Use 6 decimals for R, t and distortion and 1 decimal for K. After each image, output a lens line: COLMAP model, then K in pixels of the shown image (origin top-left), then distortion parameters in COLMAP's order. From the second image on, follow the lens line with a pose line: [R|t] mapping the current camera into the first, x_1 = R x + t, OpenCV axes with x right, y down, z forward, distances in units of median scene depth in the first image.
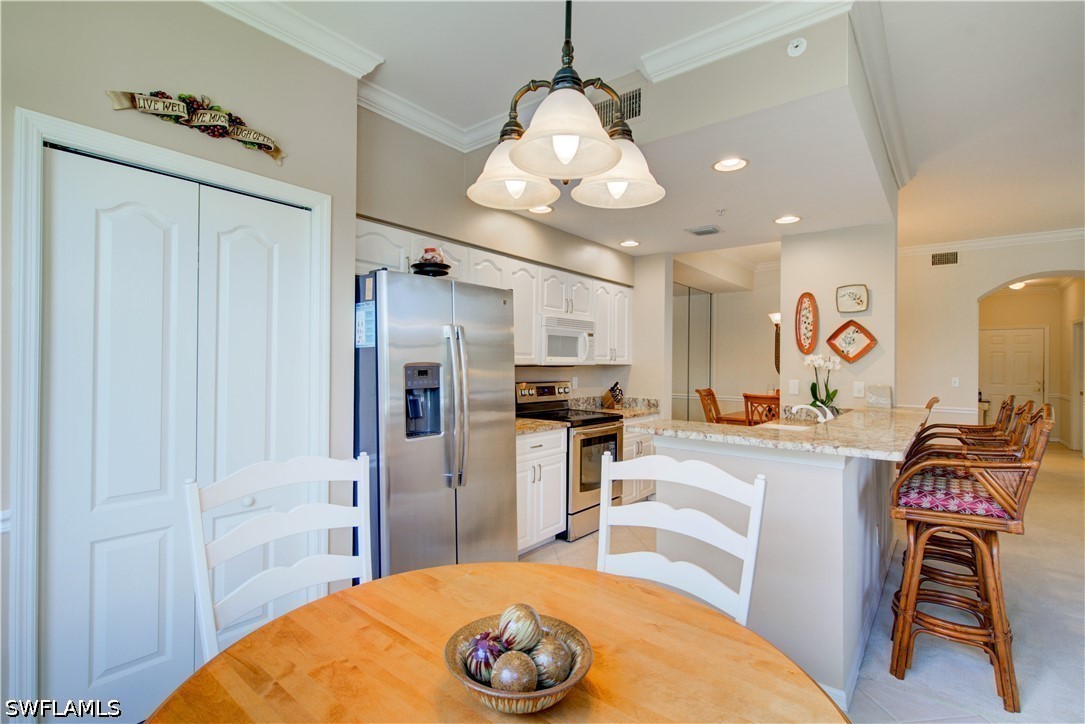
lens RADIAL K [[503.9, 0, 538.9], [0, 503.9, 363.1], [0, 0, 1]] dist [-0.001904, -0.001697]
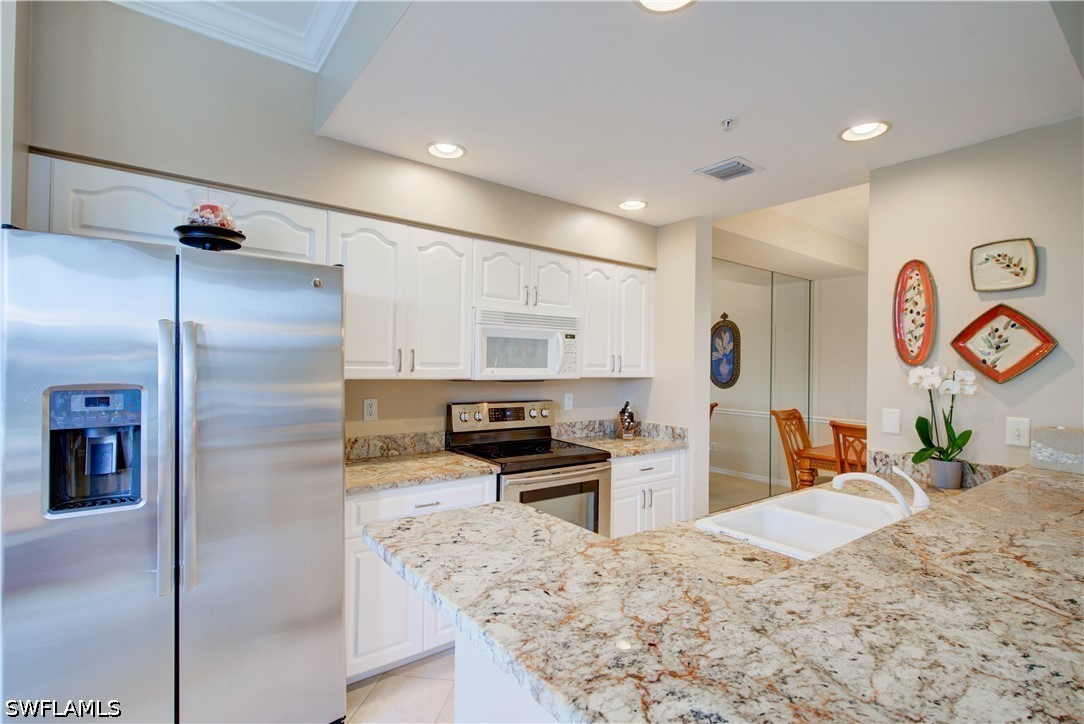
lens RADIAL K [[503.5, 0, 537.6], [0, 503.5, 360.4], [0, 0, 1]] dist [-0.001904, -0.001697]
pose [[0.970702, 0.002124, -0.240275, 0.248205], [-0.005358, 0.999904, -0.012808, -0.014037], [0.240225, 0.013720, 0.970620, 0.329793]]
